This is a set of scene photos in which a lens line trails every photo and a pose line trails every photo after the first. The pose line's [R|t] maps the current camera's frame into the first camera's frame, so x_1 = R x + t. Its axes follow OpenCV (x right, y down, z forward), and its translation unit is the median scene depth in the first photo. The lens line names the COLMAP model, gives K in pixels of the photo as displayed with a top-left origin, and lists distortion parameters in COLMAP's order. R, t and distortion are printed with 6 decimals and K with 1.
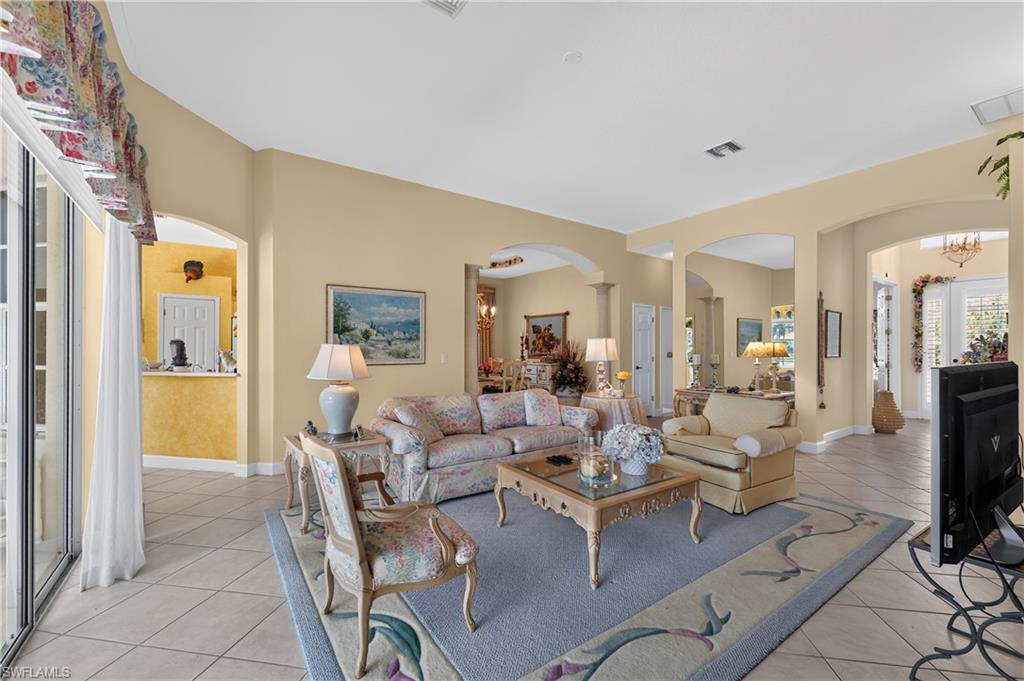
lens RADIAL K [[417.6, 0, 516.6], [0, 417.6, 349.1], [0, 0, 1]] dist [0.000301, -0.000161]
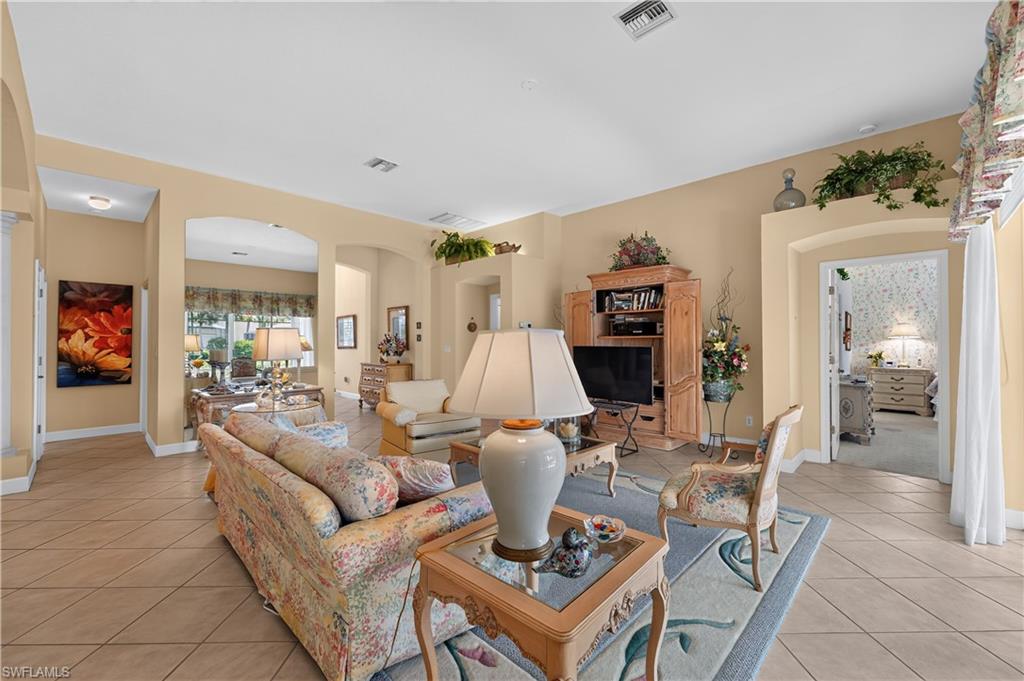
lens RADIAL K [[417.6, 0, 516.6], [0, 417.6, 349.1], [0, 0, 1]] dist [0.000301, -0.000161]
pose [[-0.181828, -0.006654, 0.983308, -1.107378], [0.009846, 0.999915, 0.008587, 0.015821], [-0.983281, 0.011243, -0.181747, 1.442898]]
